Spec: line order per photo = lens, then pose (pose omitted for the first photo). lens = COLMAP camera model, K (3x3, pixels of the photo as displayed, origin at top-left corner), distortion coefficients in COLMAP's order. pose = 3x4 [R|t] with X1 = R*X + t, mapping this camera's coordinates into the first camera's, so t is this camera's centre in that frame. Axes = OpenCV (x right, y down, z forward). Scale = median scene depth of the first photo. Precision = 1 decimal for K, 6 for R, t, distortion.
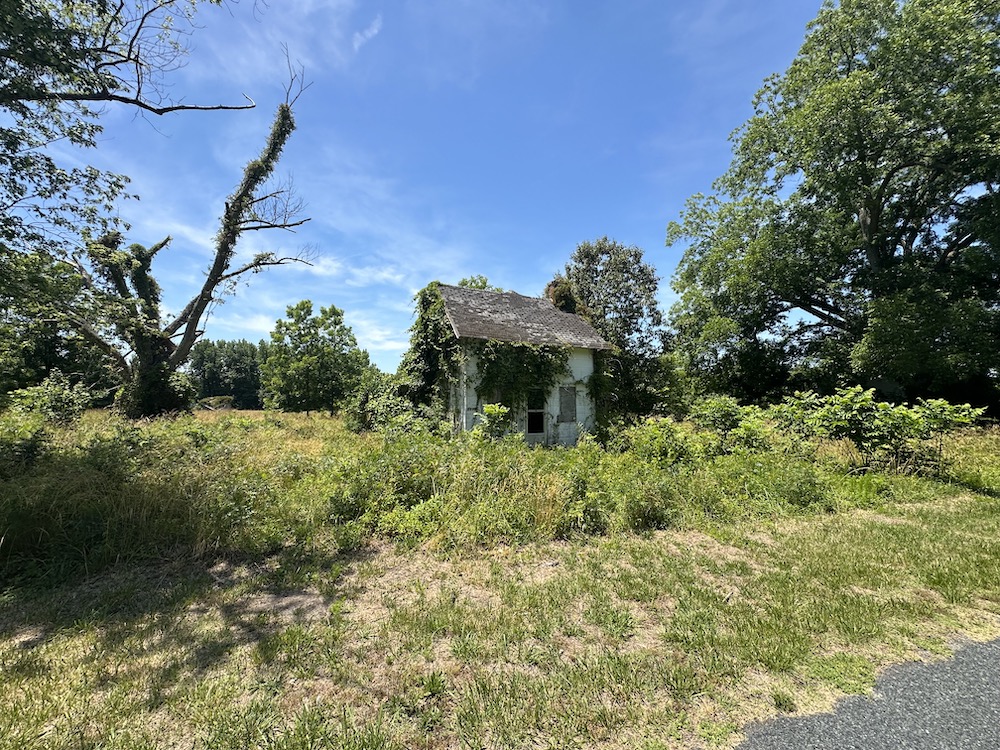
lens RADIAL K [[399.9, 0, 502.8], [0, 399.9, 375.2], [0, 0, 1]] dist [-0.001503, 0.000081]
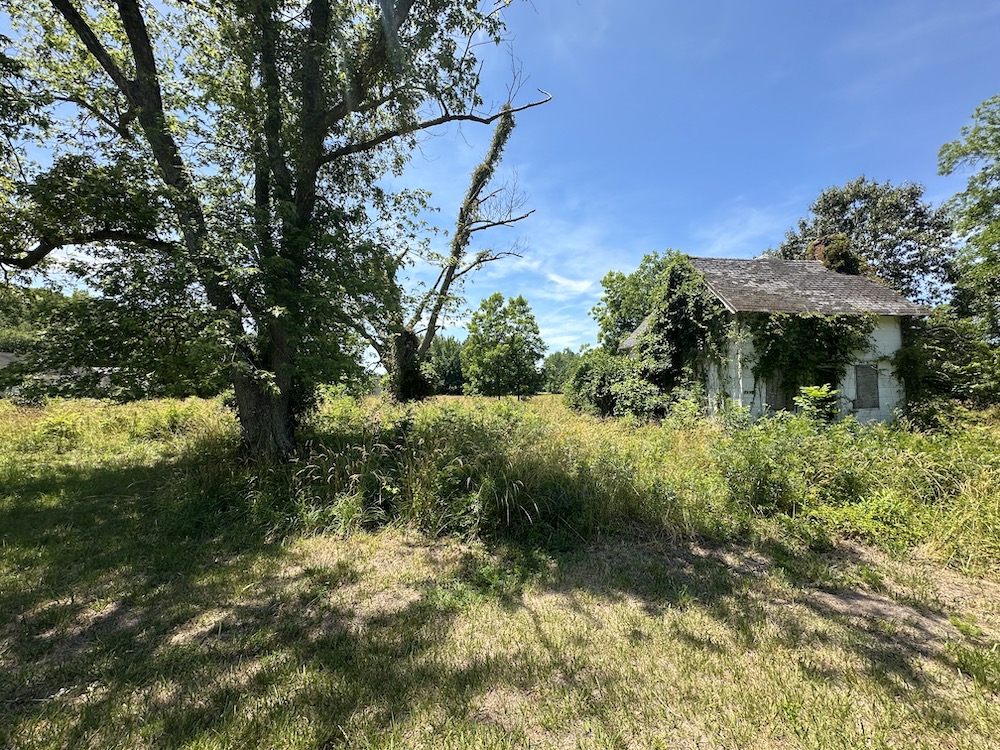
lens RADIAL K [[399.9, 0, 502.8], [0, 399.9, 375.2], [0, 0, 1]] dist [-0.001503, 0.000081]
pose [[0.936738, -0.019592, -0.349483, -0.211276], [0.032974, 0.998932, 0.032382, -0.000370], [0.348476, -0.041857, 0.936383, -0.019054]]
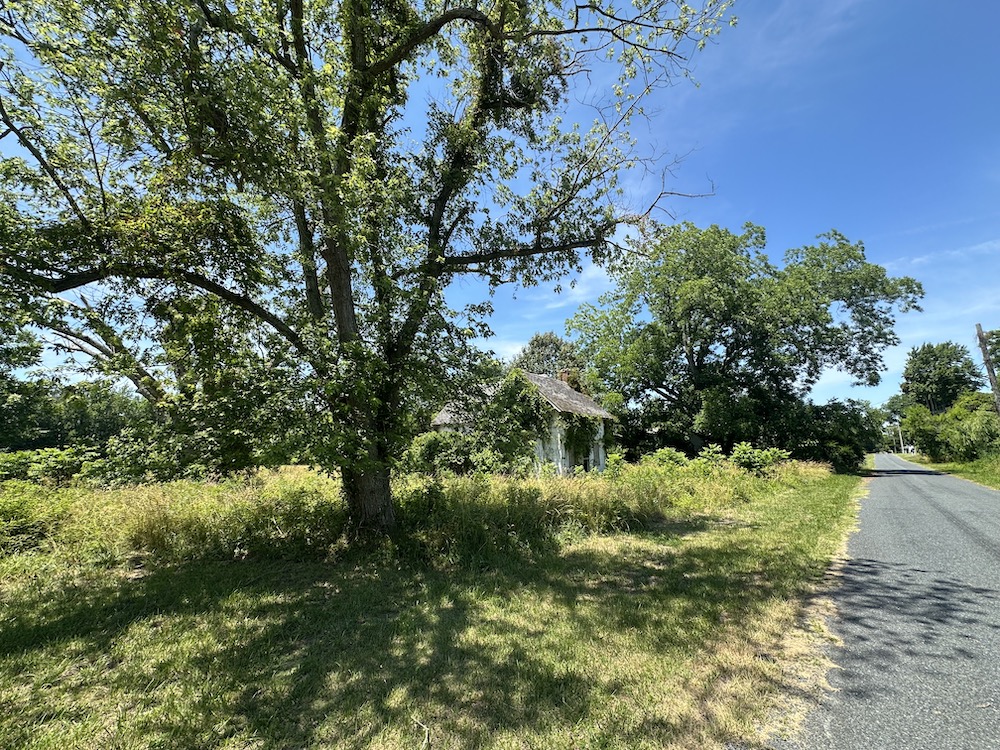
lens RADIAL K [[399.9, 0, 502.8], [0, 399.9, 375.2], [0, 0, 1]] dist [-0.001503, 0.000081]
pose [[0.902906, 0.063751, 0.425085, -0.723065], [-0.009875, 0.991756, -0.127762, -0.024259], [-0.429725, 0.111159, 0.896092, -0.231686]]
